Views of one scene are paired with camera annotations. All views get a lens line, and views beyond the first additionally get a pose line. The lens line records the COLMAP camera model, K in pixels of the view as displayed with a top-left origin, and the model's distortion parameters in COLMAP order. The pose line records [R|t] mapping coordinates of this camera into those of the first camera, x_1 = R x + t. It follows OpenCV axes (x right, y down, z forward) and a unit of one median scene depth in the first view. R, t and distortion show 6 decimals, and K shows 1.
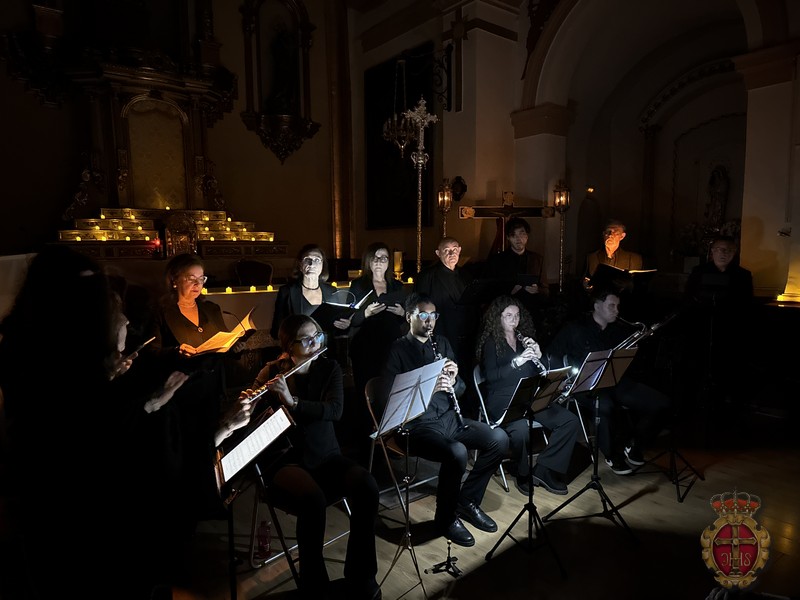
lens RADIAL K [[573.0, 0, 397.5], [0, 573.0, 300.9], [0, 0, 1]] dist [0.051443, -0.065252]
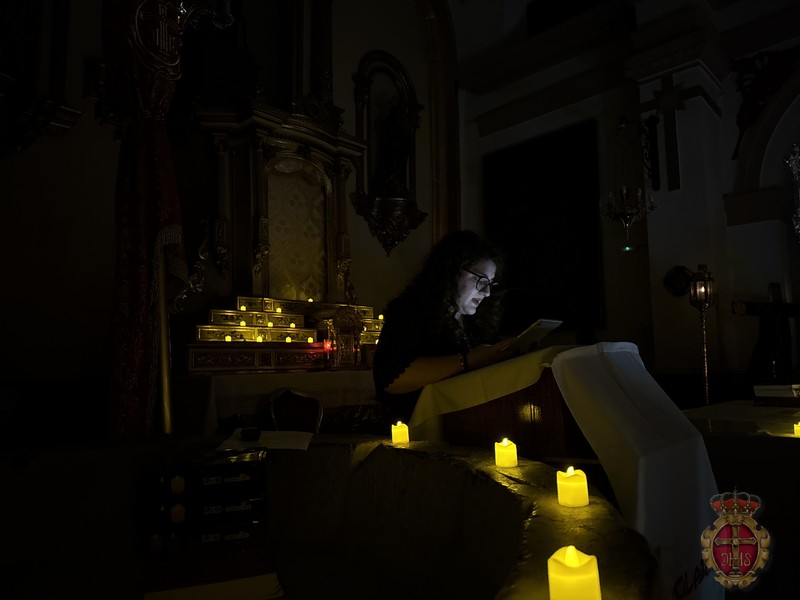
lens RADIAL K [[573.0, 0, 403.2], [0, 573.0, 306.4], [0, 0, 1]] dist [0.051443, -0.065252]
pose [[0.989757, 0.016257, 0.141832, -0.396562], [0.011676, 0.980948, -0.193919, -0.012664], [-0.142283, 0.193589, 0.970711, 0.295533]]
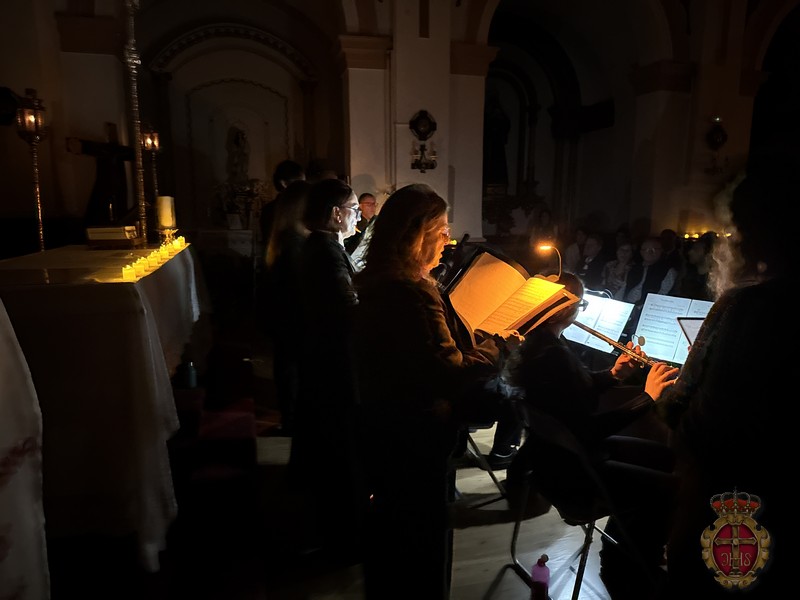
lens RADIAL K [[573.0, 0, 407.5], [0, 573.0, 302.2], [0, 0, 1]] dist [0.051443, -0.065252]
pose [[0.387912, -0.138095, 0.911293, -0.362517], [0.081857, 0.989967, 0.115172, -0.012772], [-0.918054, 0.029919, 0.395324, 0.327724]]
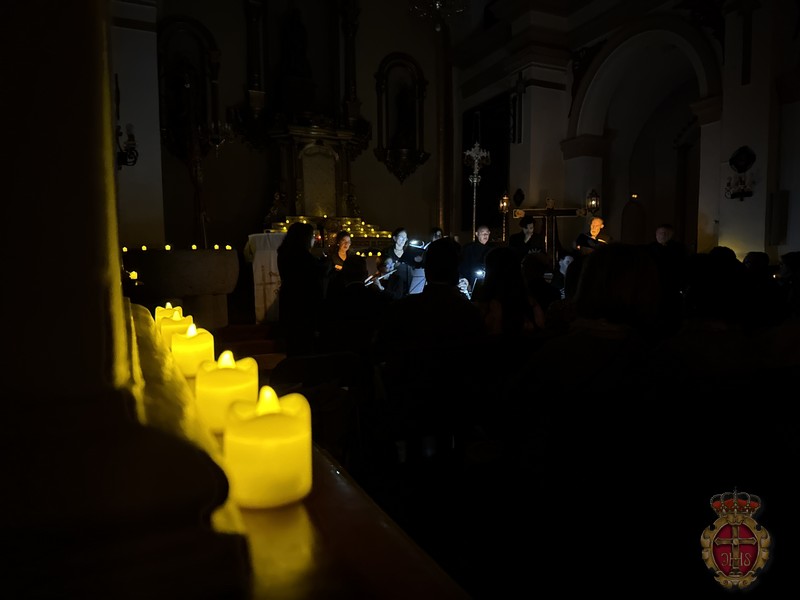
lens RADIAL K [[573.0, 0, 398.8], [0, 573.0, 311.2], [0, 0, 1]] dist [0.051443, -0.065252]
pose [[0.973050, 0.019733, -0.229750, 0.153429], [-0.021589, 0.999751, -0.005567, 0.099316], [0.229583, 0.010377, 0.973234, -0.450892]]
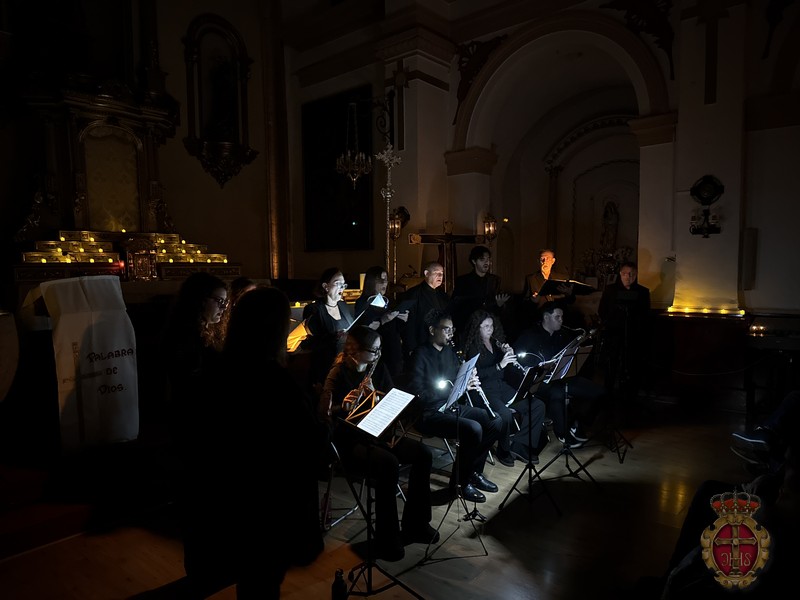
lens RADIAL K [[573.0, 0, 398.9], [0, 573.0, 301.0], [0, 0, 1]] dist [0.051443, -0.065252]
pose [[0.981171, -0.009754, 0.192894, -0.121030], [0.016307, 0.999342, -0.032413, 0.005124], [-0.192451, 0.034948, 0.980684, -0.098052]]
